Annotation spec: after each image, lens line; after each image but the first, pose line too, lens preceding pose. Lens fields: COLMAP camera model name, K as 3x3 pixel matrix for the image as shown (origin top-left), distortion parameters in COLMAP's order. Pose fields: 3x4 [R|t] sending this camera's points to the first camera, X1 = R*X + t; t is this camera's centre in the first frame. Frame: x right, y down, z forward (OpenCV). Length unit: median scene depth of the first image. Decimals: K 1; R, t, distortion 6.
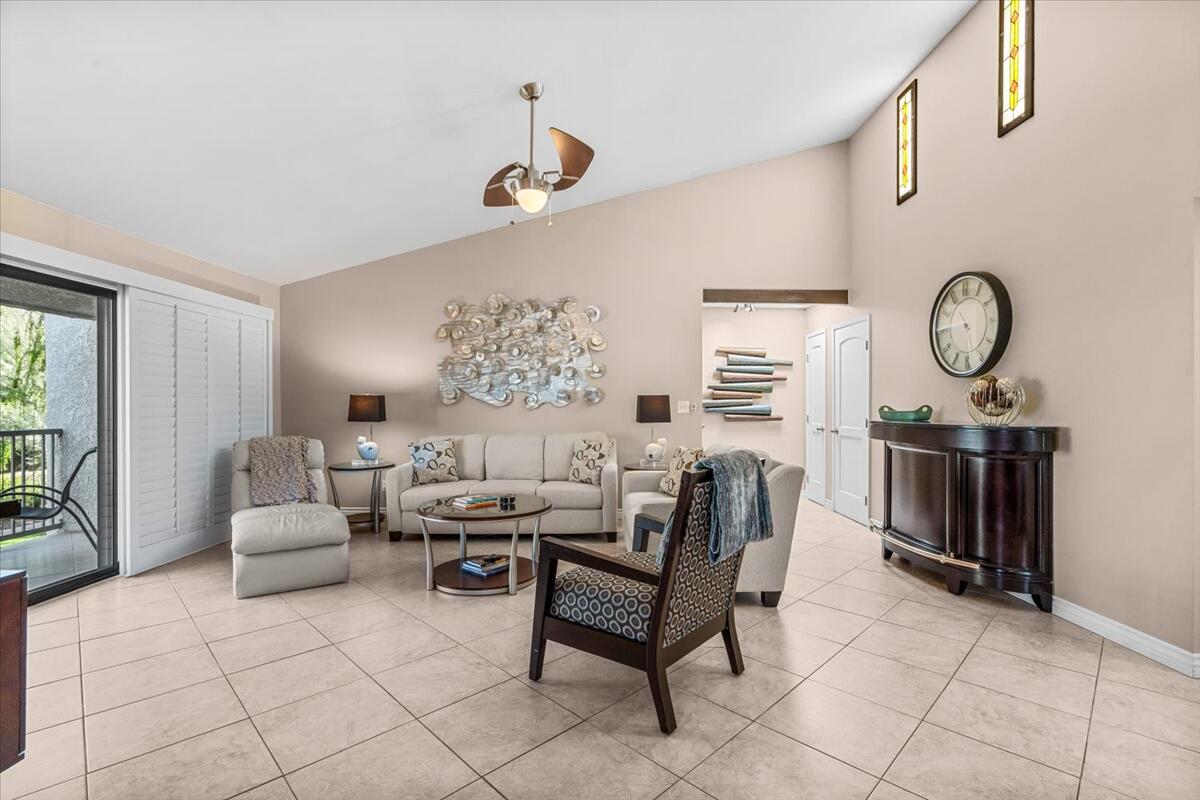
lens RADIAL K [[492.0, 0, 600.0], [0, 492.0, 400.0], [0, 0, 1]] dist [-0.000540, 0.000005]
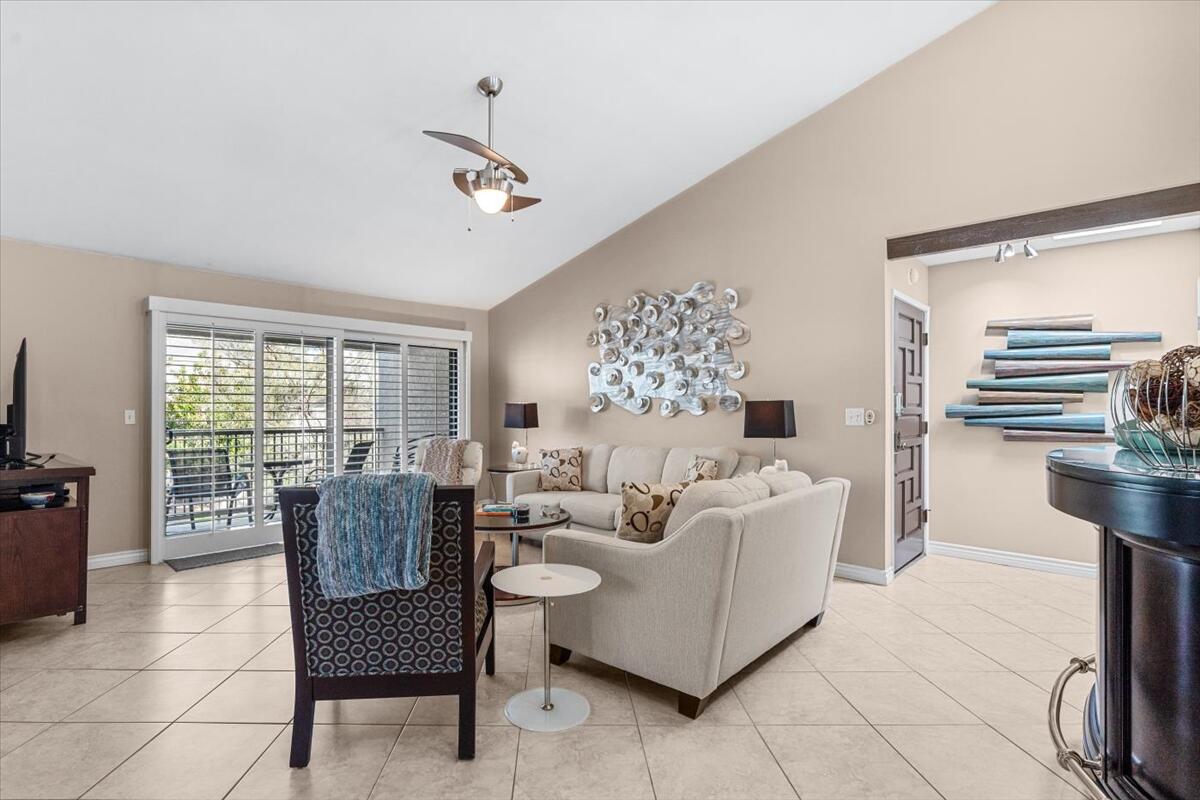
lens RADIAL K [[543.6, 0, 600.0], [0, 543.6, 400.0], [0, 0, 1]] dist [0.002078, 0.000230]
pose [[0.752133, -0.010610, -0.658926, 0.405256], [0.005008, 0.999934, -0.010385, -0.003569], [0.658992, 0.004511, 0.752136, 0.197764]]
